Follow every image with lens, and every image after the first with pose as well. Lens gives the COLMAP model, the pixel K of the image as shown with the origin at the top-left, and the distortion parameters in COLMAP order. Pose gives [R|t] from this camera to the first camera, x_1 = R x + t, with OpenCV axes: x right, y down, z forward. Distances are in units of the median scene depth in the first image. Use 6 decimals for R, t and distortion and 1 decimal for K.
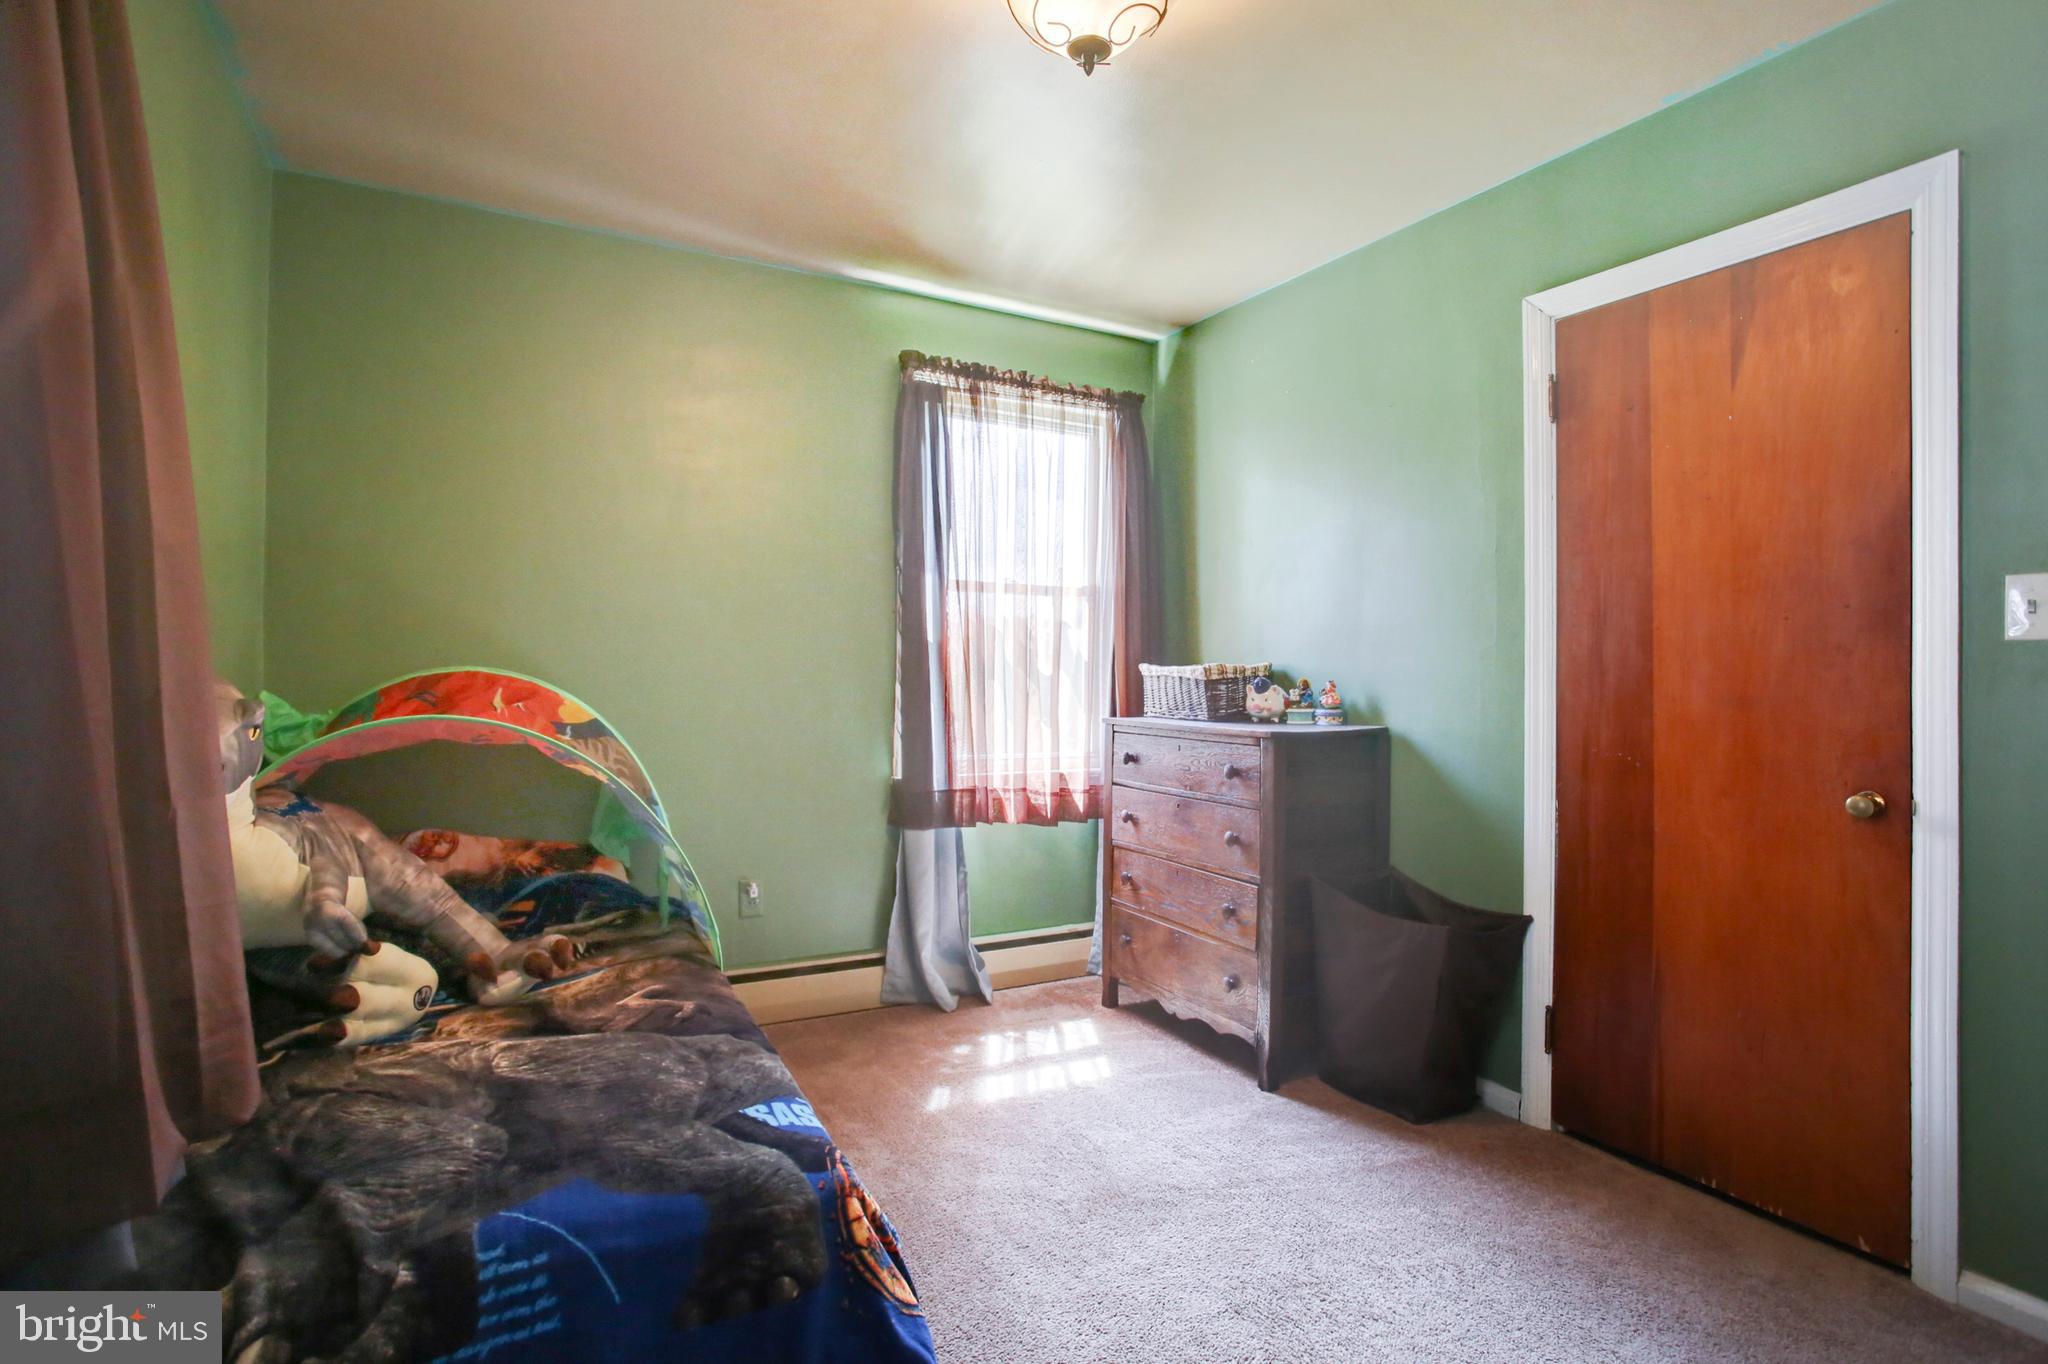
lens RADIAL K [[1030.2, 0, 1012.7], [0, 1030.2, 687.0], [0, 0, 1]] dist [-0.069120, 0.027758]
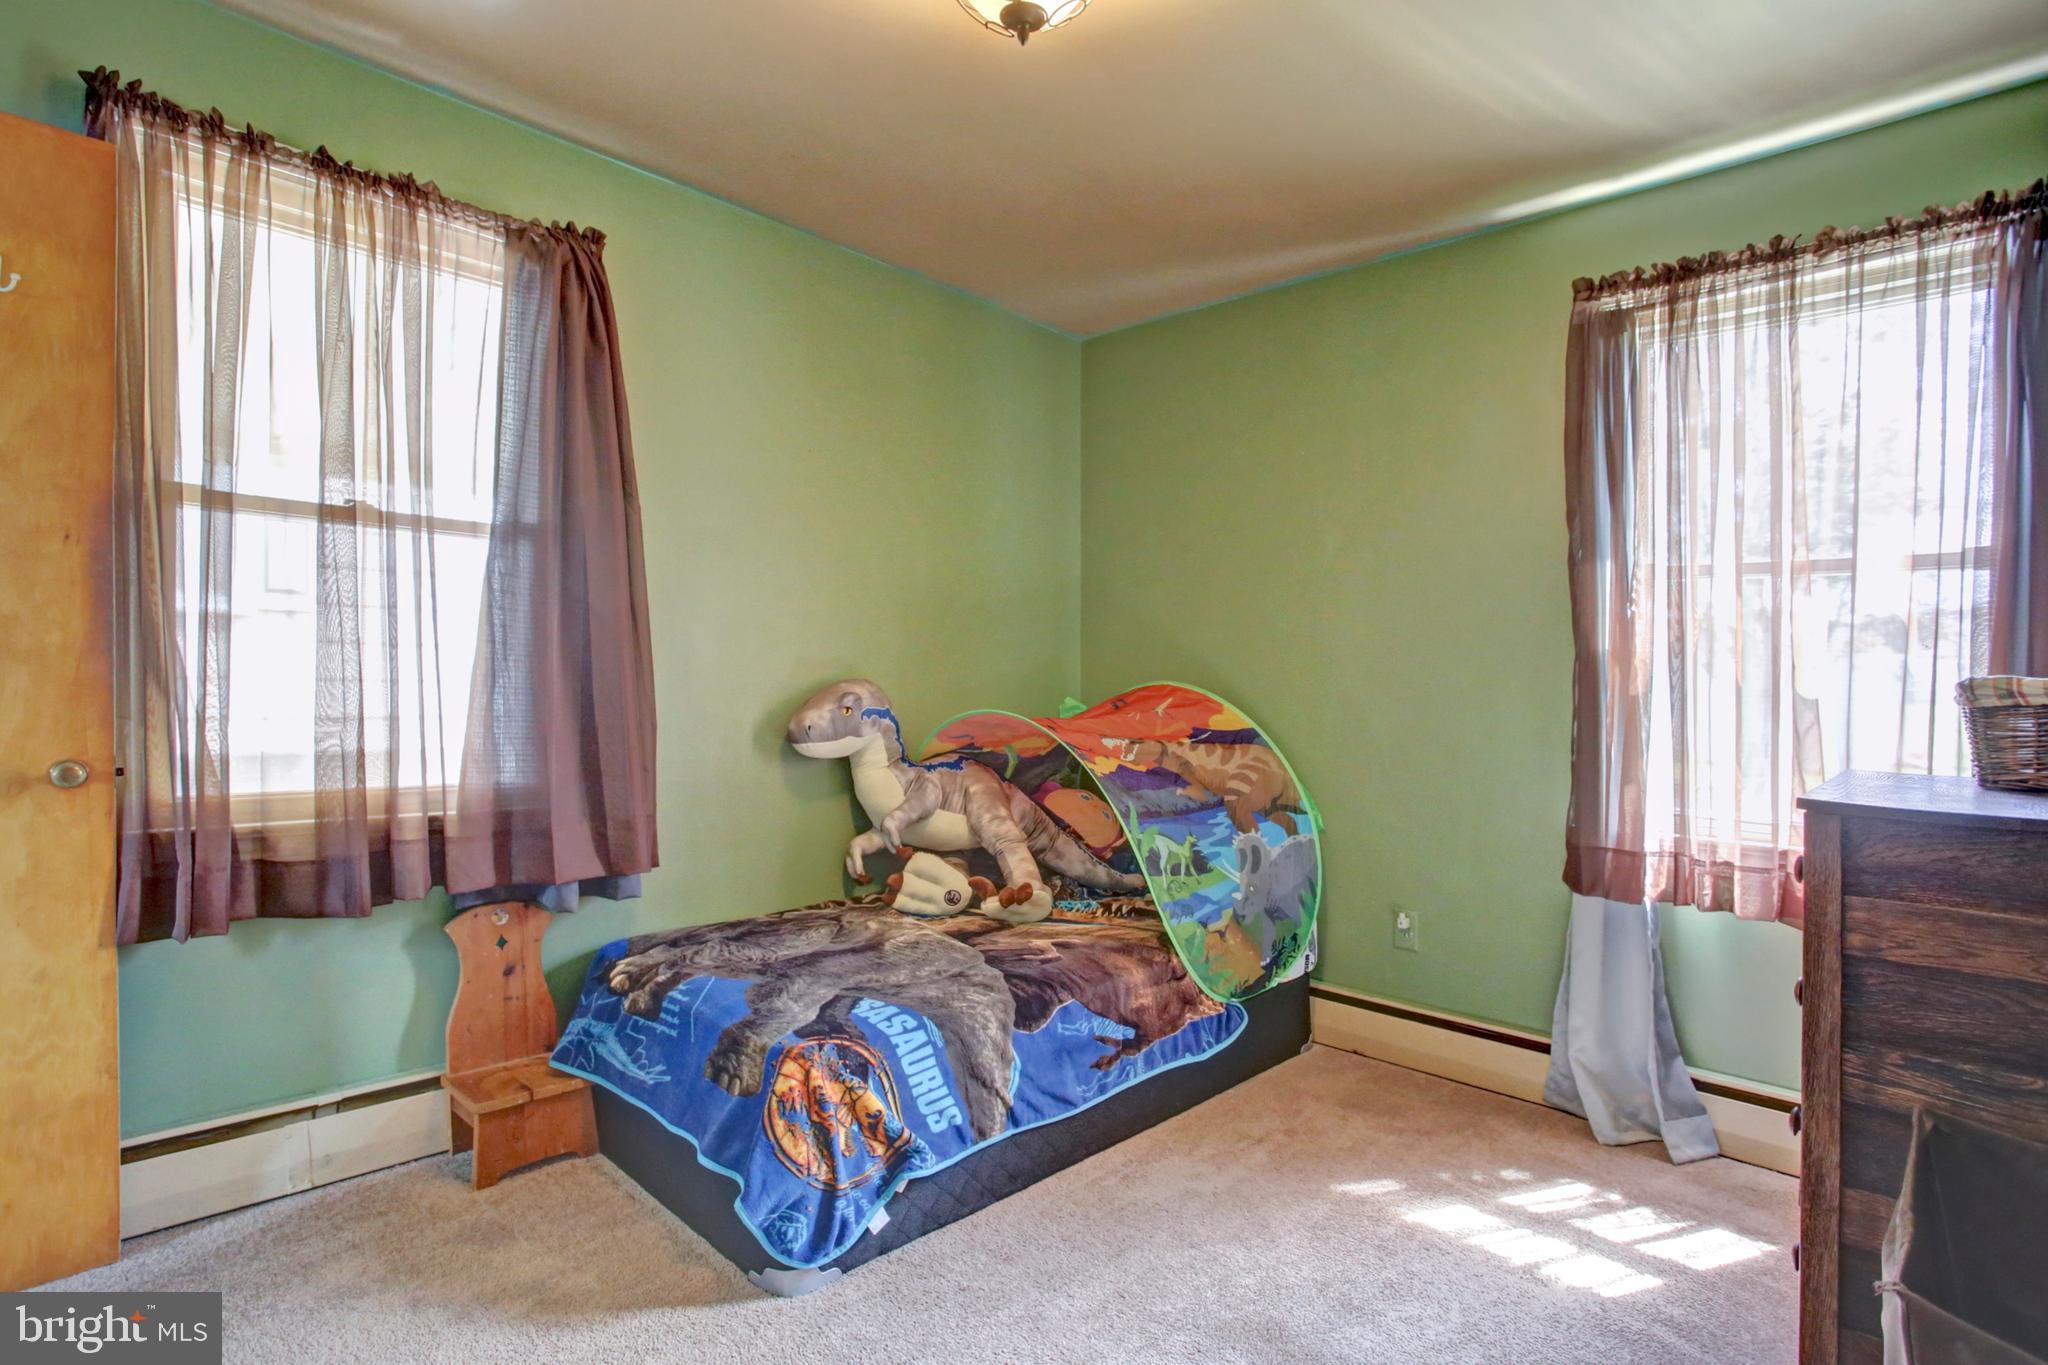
lens RADIAL K [[1030.2, 0, 1012.7], [0, 1030.2, 687.5], [0, 0, 1]] dist [-0.069120, 0.027758]
pose [[0.267053, 0.003892, -0.963674, 0.656695], [-0.026972, 0.999630, -0.003438, -0.002087], [0.963304, 0.026910, 0.267059, 0.475609]]
